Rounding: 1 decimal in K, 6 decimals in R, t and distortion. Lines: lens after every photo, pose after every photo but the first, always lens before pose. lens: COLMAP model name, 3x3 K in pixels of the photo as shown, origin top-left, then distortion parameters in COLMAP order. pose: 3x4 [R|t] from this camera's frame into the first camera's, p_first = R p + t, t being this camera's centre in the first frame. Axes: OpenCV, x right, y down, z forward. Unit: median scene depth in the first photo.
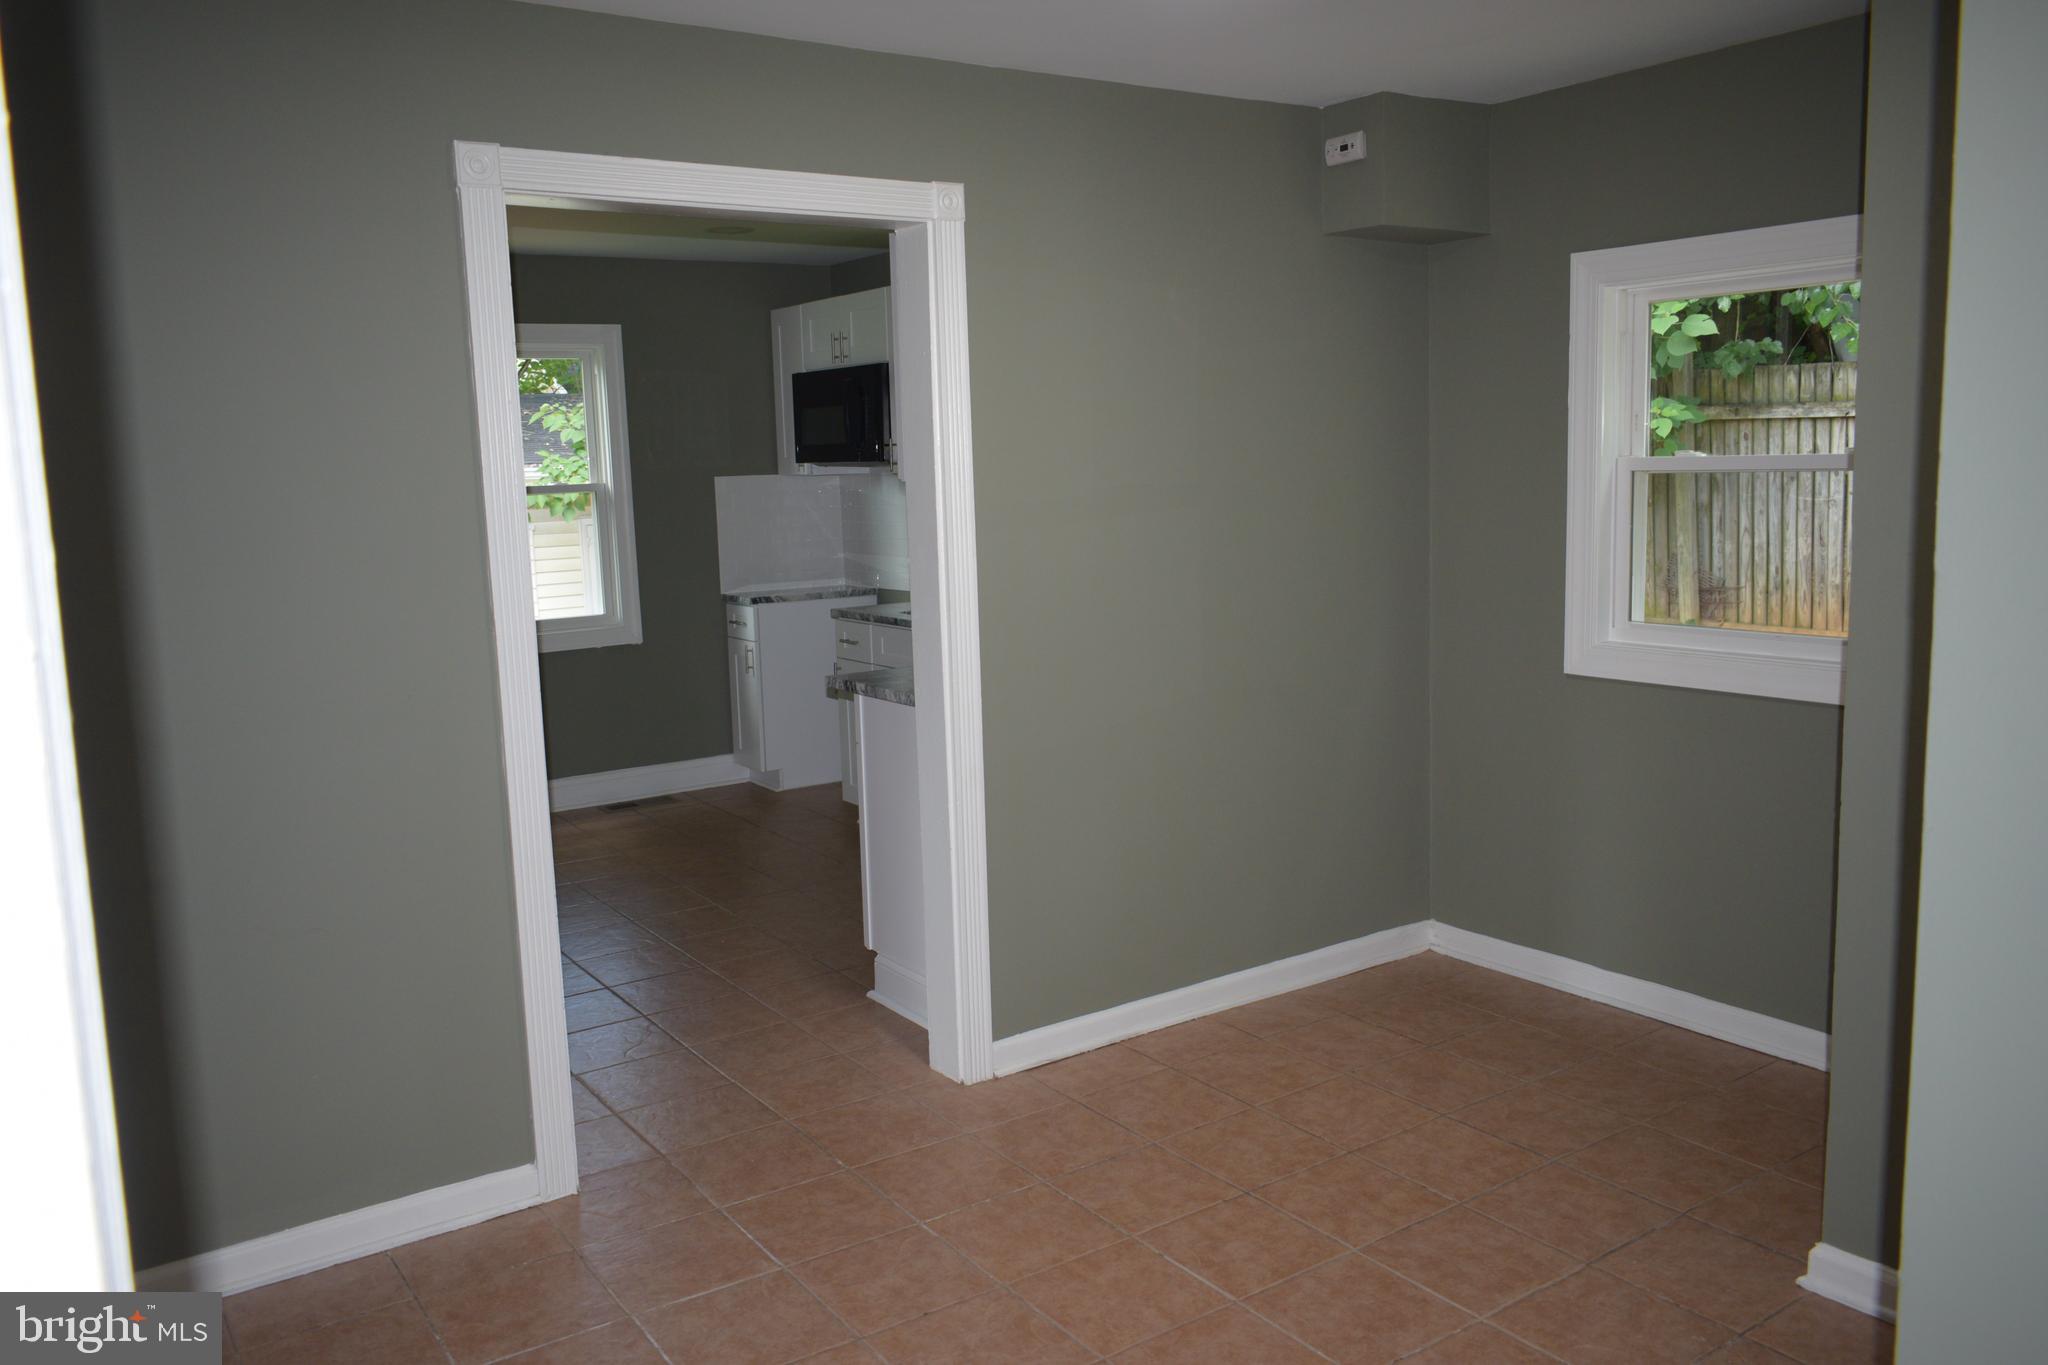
lens RADIAL K [[1583.4, 0, 1015.4], [0, 1583.4, 647.6], [0, 0, 1]] dist [-0.010229, -0.001659]
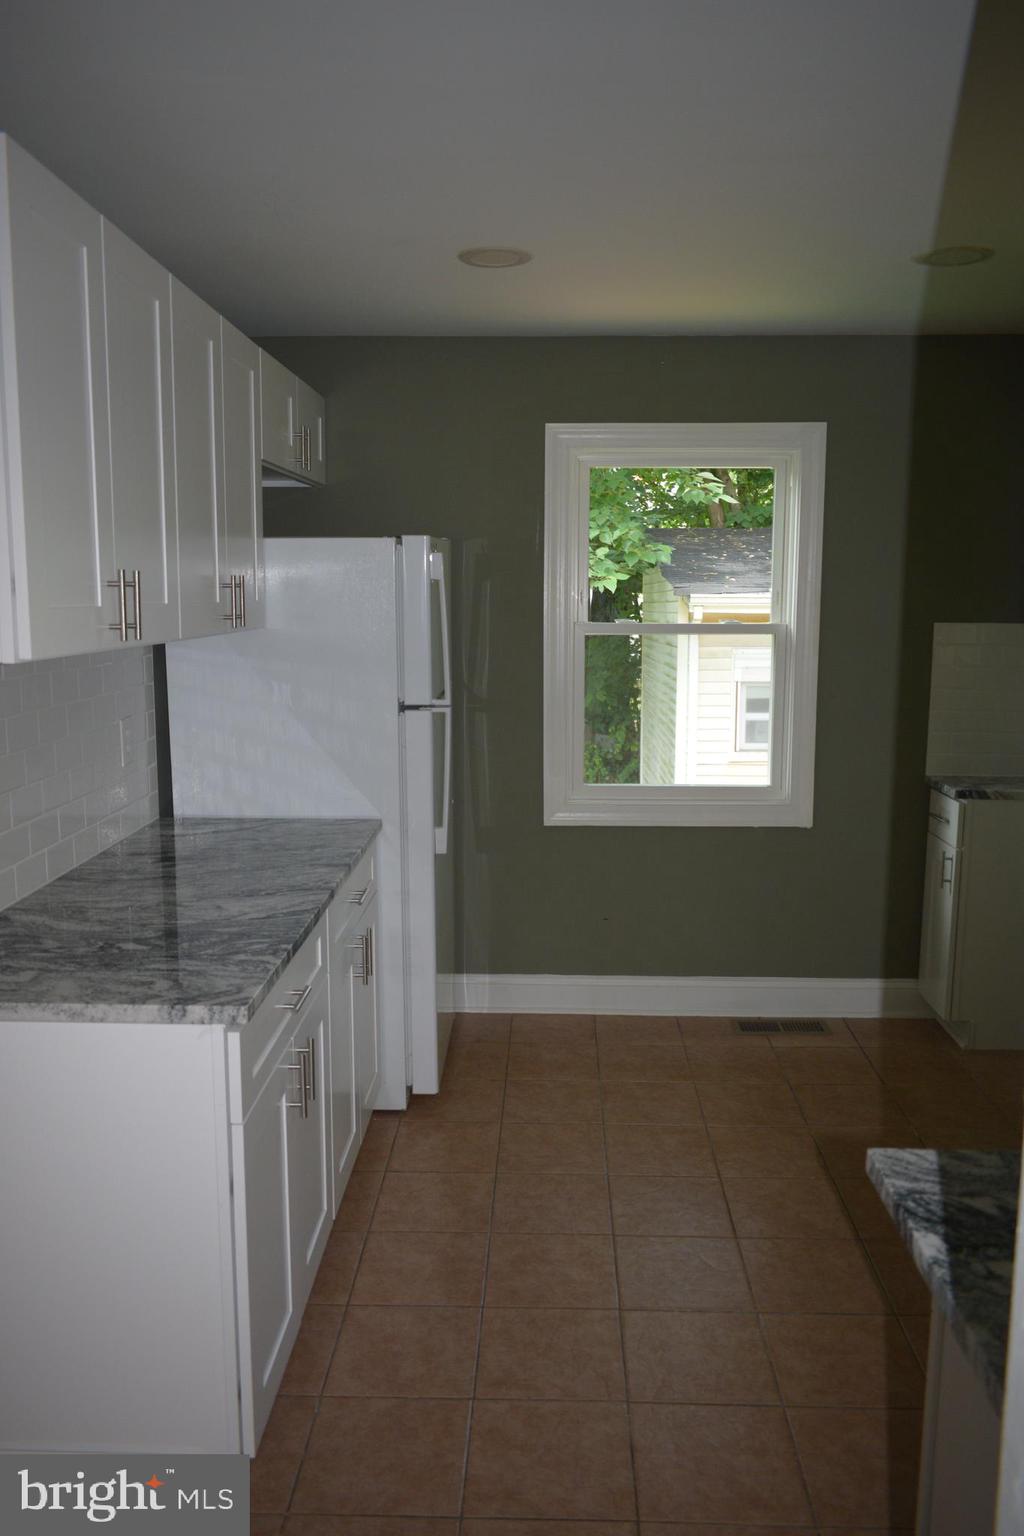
lens RADIAL K [[1187.5, 0, 517.2], [0, 1187.5, 763.4], [0, 0, 1]] dist [-0.010229, -0.001659]
pose [[0.807662, 0.119719, -0.577364, -0.014897], [-0.099144, 0.992803, 0.067170, -0.060550], [0.581251, 0.002992, 0.813719, 0.431106]]
